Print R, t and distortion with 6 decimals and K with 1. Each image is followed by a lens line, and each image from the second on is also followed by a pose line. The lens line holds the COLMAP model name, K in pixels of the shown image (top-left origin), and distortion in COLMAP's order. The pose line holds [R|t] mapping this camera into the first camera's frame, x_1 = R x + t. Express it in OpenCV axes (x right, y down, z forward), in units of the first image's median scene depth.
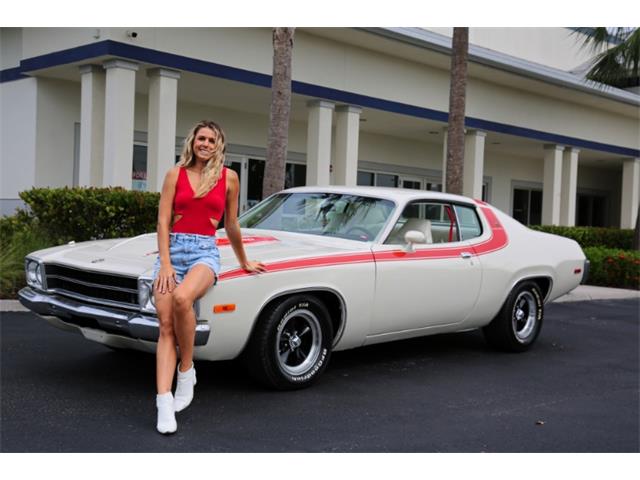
lens RADIAL K [[834.4, 0, 320.0], [0, 834.4, 240.0], [0, 0, 1]] dist [0.120765, 0.069221]
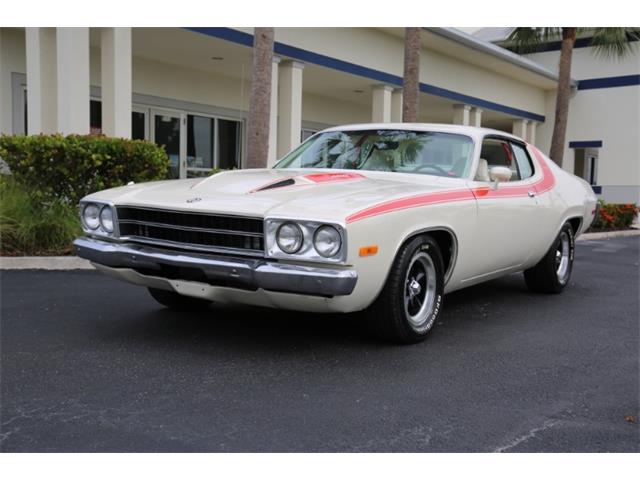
lens RADIAL K [[757.5, 0, 323.6], [0, 757.5, 249.2], [0, 0, 1]] dist [0.074513, 0.058802]
pose [[0.986374, -0.027102, 0.162270, -0.141344], [0.016856, 0.997795, 0.064189, 0.014562], [-0.163652, -0.060579, 0.984656, 0.123047]]
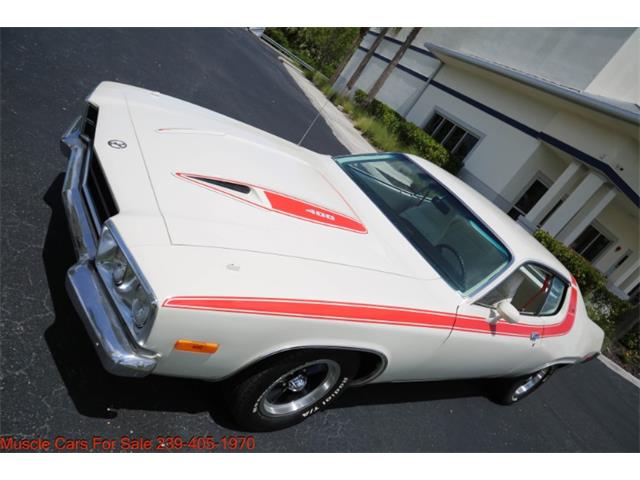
lens RADIAL K [[435.2, 0, 316.8], [0, 435.2, 238.5], [0, 0, 1]] dist [-0.120743, 0.072219]
pose [[0.826022, 0.559519, -0.068022, -0.033106], [-0.518964, 0.802080, 0.295541, -0.055119], [0.219920, -0.208822, 0.952905, 0.373472]]
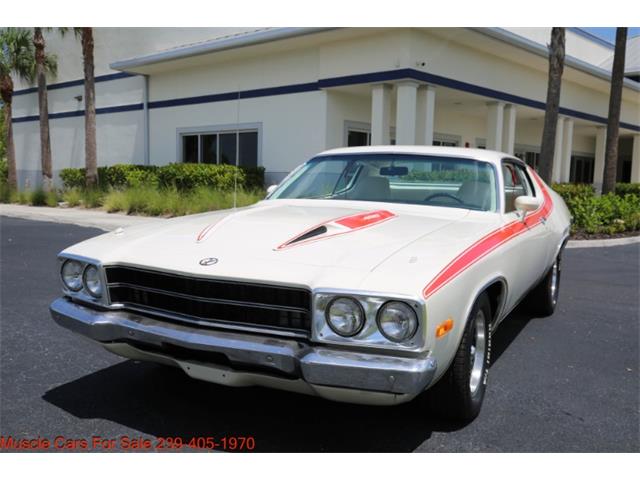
lens RADIAL K [[633.1, 0, 318.0], [0, 633.1, 246.0], [0, 0, 1]] dist [-0.011158, 0.125796]
pose [[0.966937, -0.056435, 0.248692, -0.164531], [0.036203, 0.995707, 0.085192, -0.014418], [-0.252432, -0.073372, 0.964829, 0.273206]]
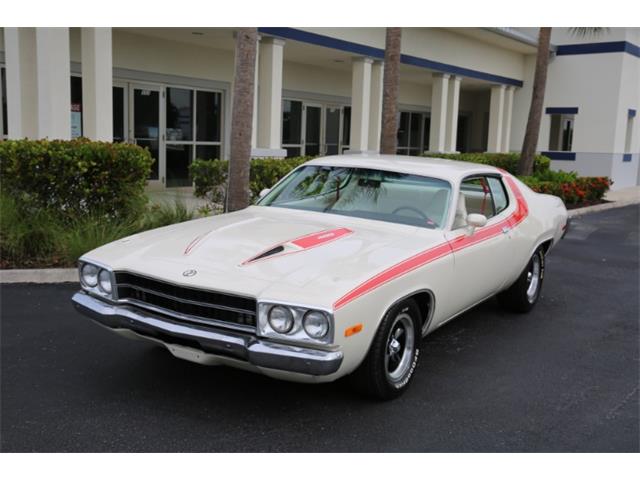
lens RADIAL K [[757.5, 0, 323.6], [0, 757.5, 249.2], [0, 0, 1]] dist [0.074513, 0.058802]
pose [[0.981039, -0.031206, 0.191281, -0.150613], [0.004080, 0.990059, 0.140594, -0.061839], [-0.193767, -0.137148, 0.971414, 0.103495]]
